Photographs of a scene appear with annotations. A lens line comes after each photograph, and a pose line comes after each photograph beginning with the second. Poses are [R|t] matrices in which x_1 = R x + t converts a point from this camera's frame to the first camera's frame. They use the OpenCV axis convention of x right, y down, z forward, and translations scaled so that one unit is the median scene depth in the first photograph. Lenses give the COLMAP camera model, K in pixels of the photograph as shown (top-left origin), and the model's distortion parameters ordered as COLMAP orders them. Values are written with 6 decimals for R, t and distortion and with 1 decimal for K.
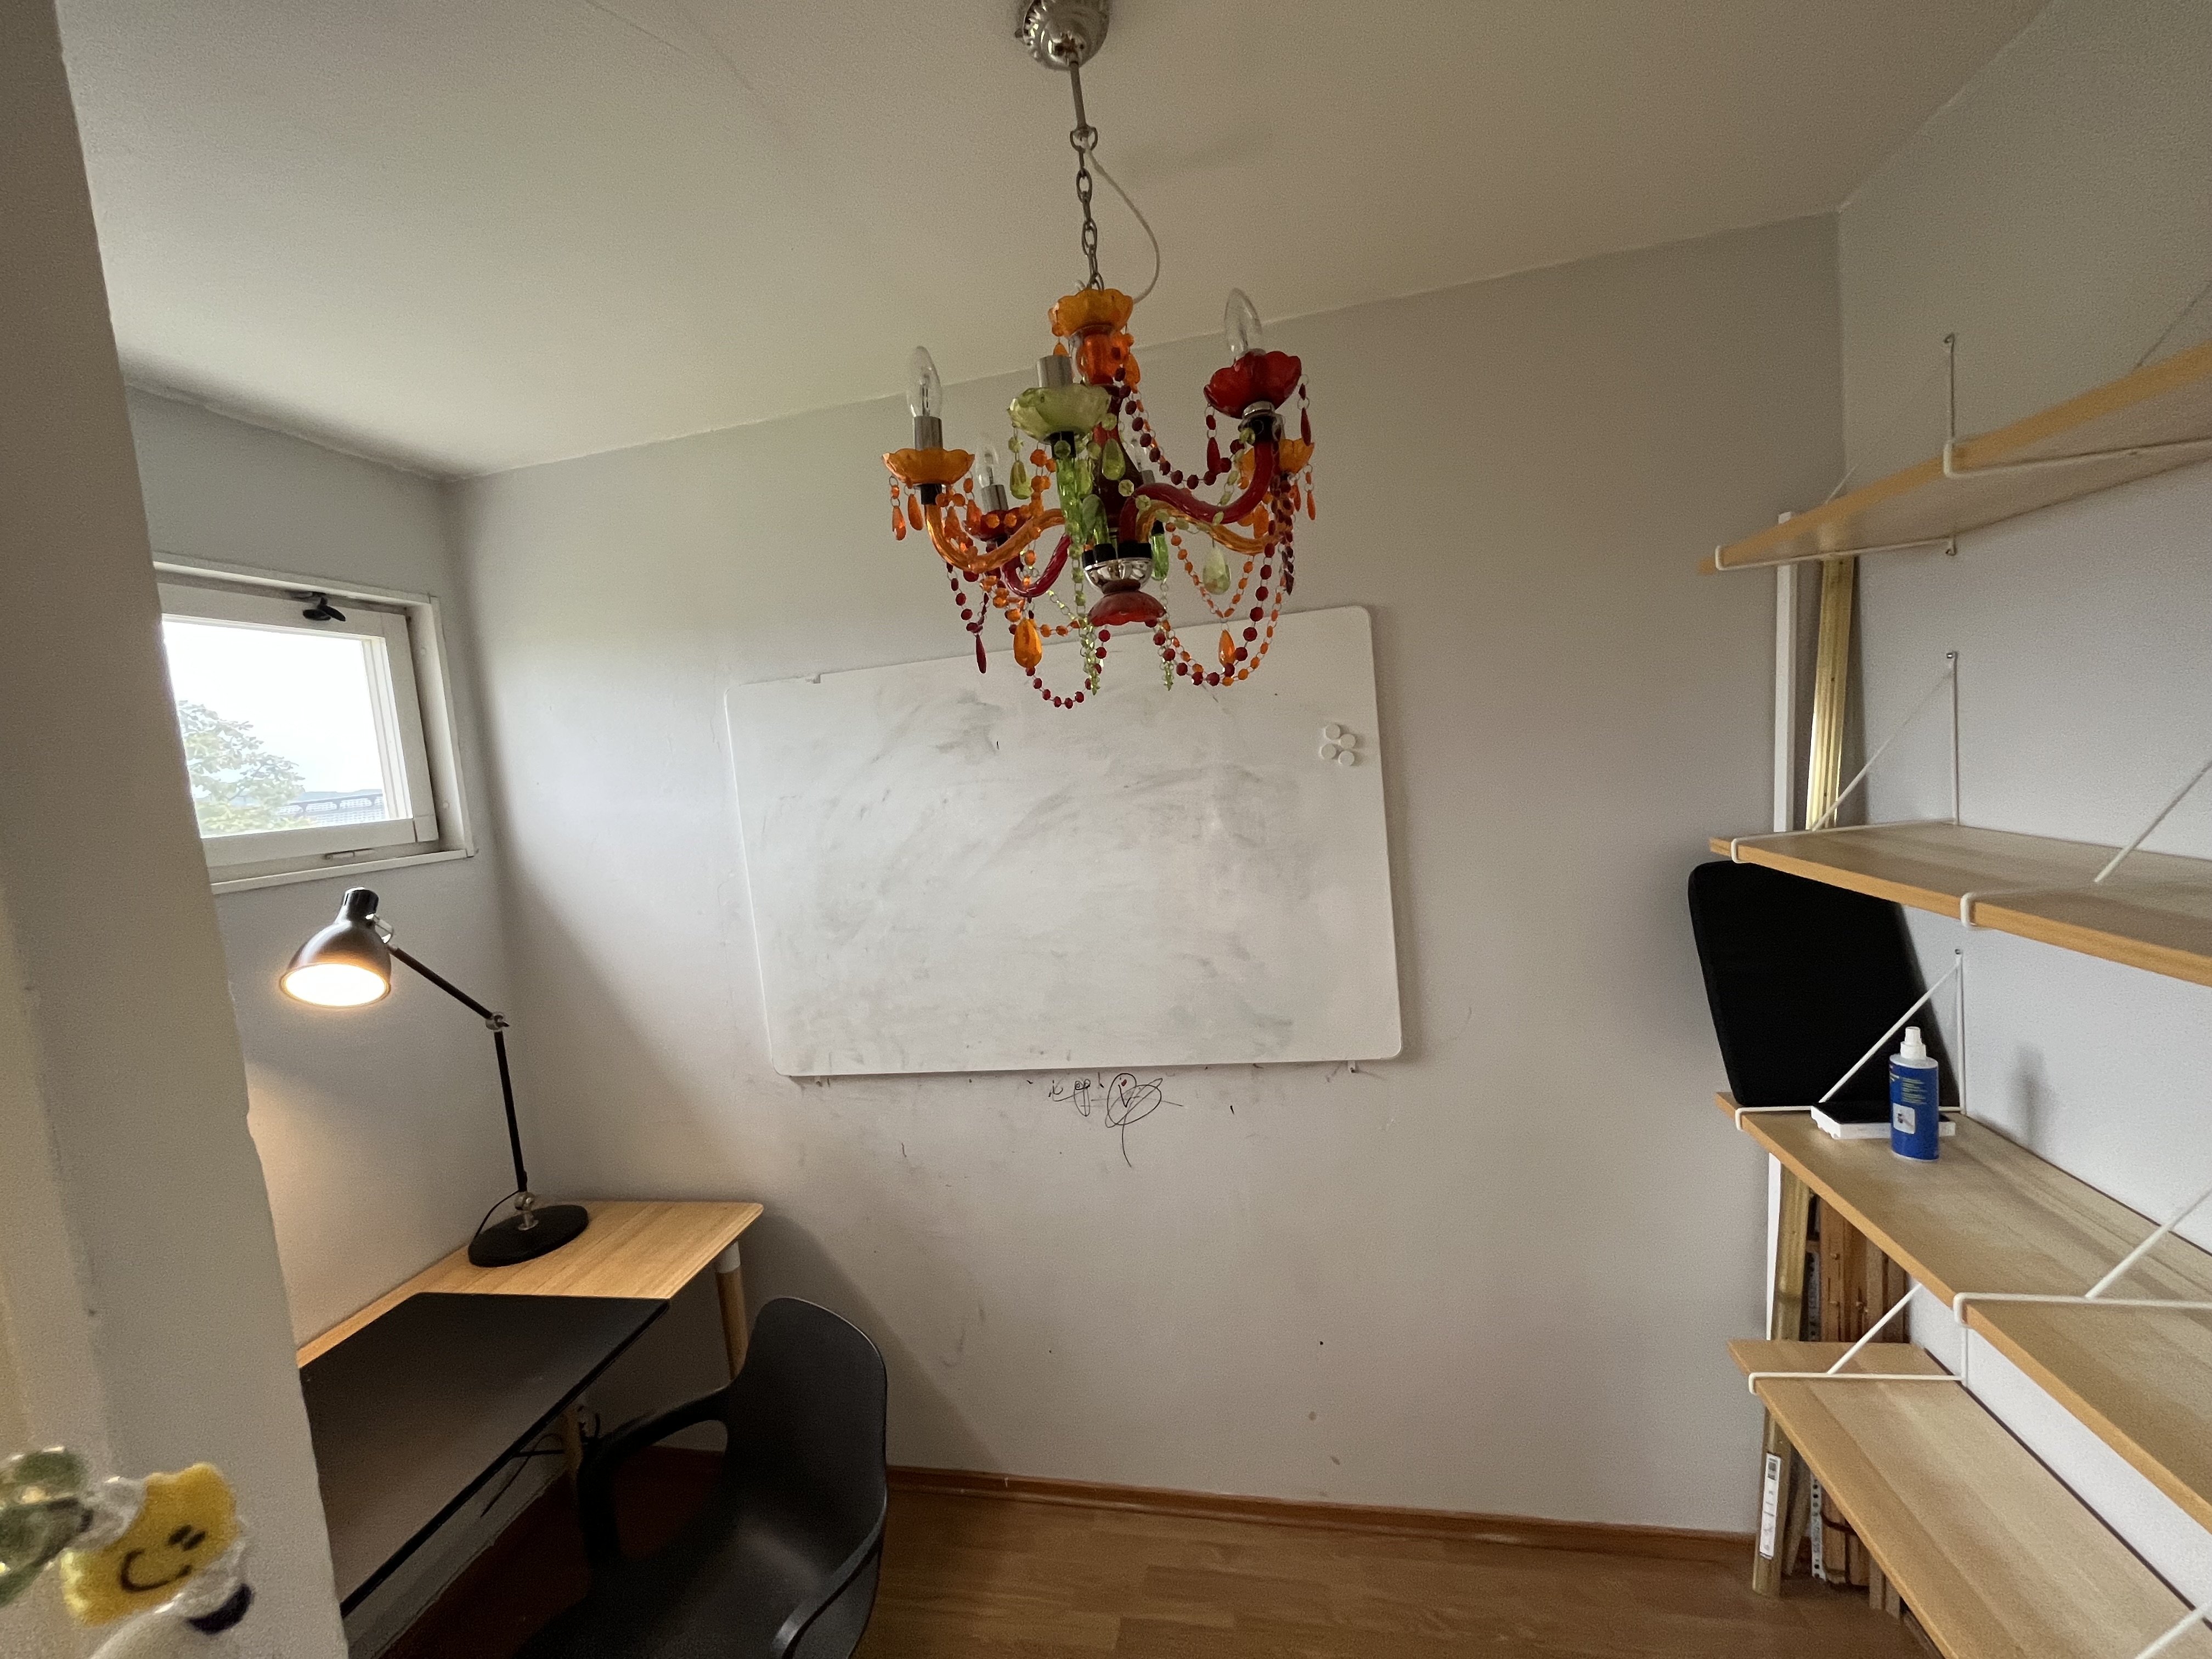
lens RADIAL K [[894.2, 0, 1103.4], [0, 894.2, 827.5], [0, 0, 1]] dist [0.001072, -0.000155]
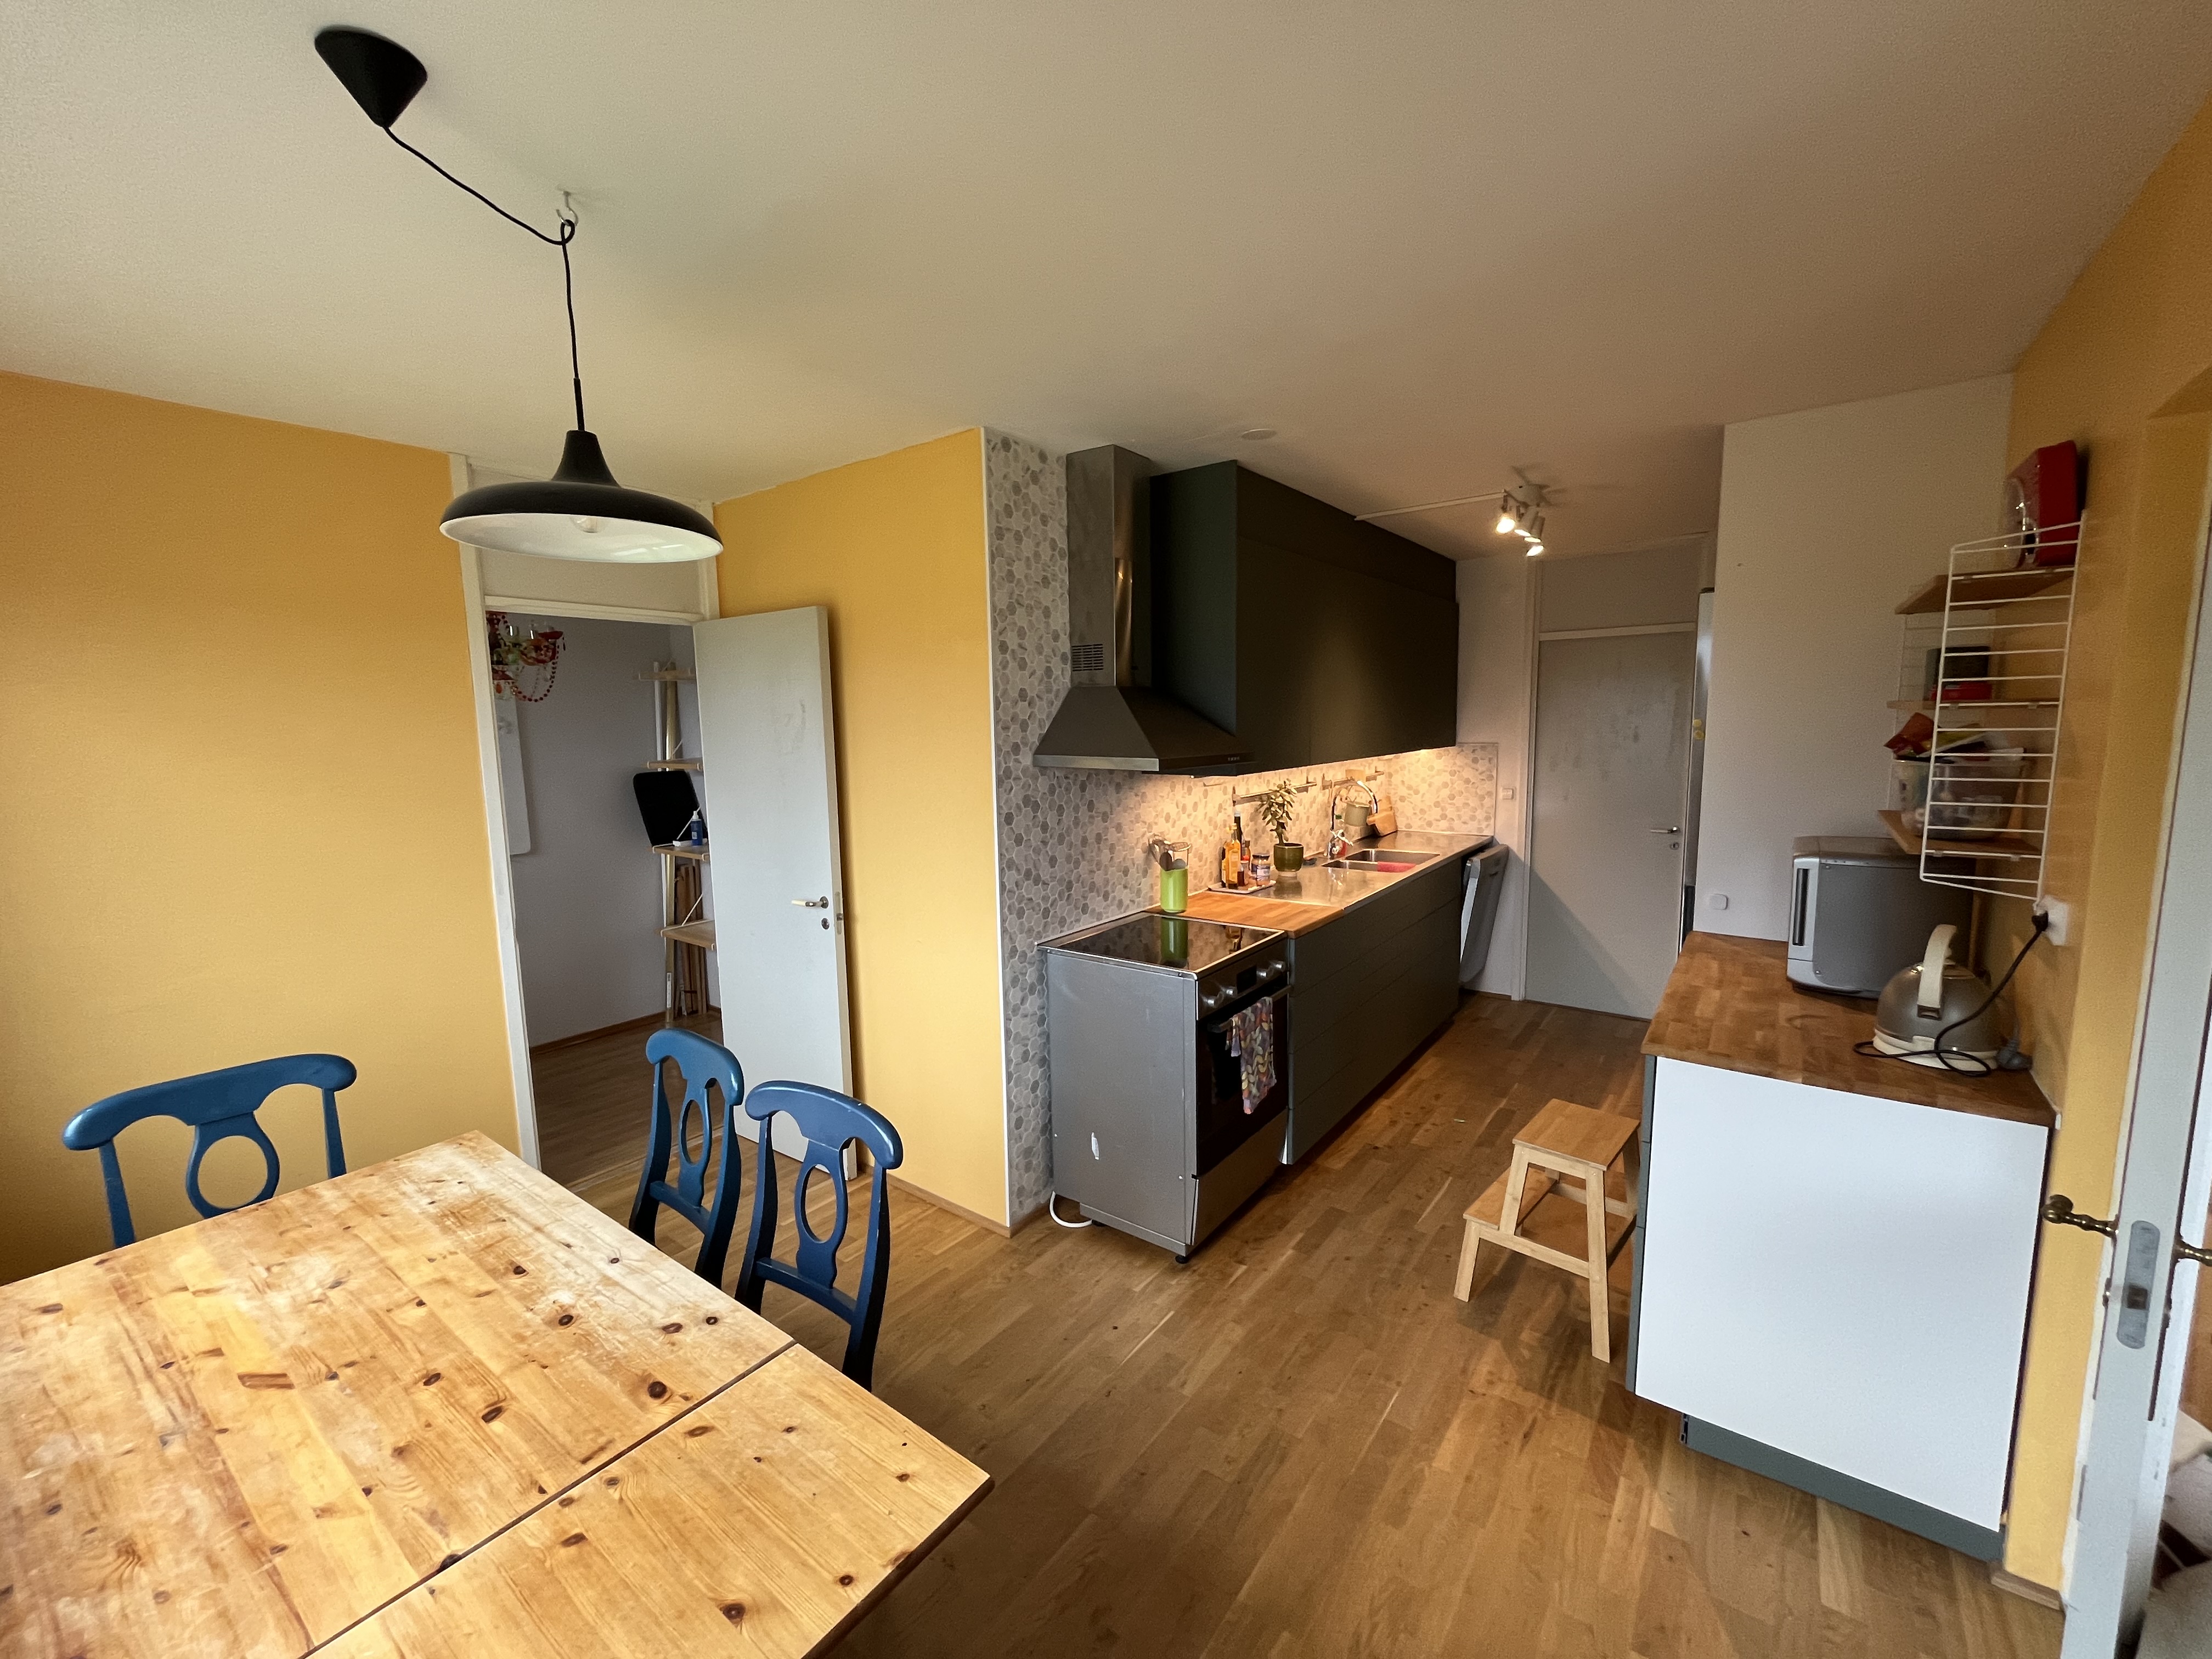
lens RADIAL K [[894.2, 0, 1105.4], [0, 894.2, 828.9], [0, 0, 1]] dist [0.001072, -0.000155]
pose [[0.426625, -0.026954, 0.904027, -1.568964], [0.055287, 0.998464, 0.003679, 0.343414], [-0.902737, 0.048411, 0.427460, -1.923855]]
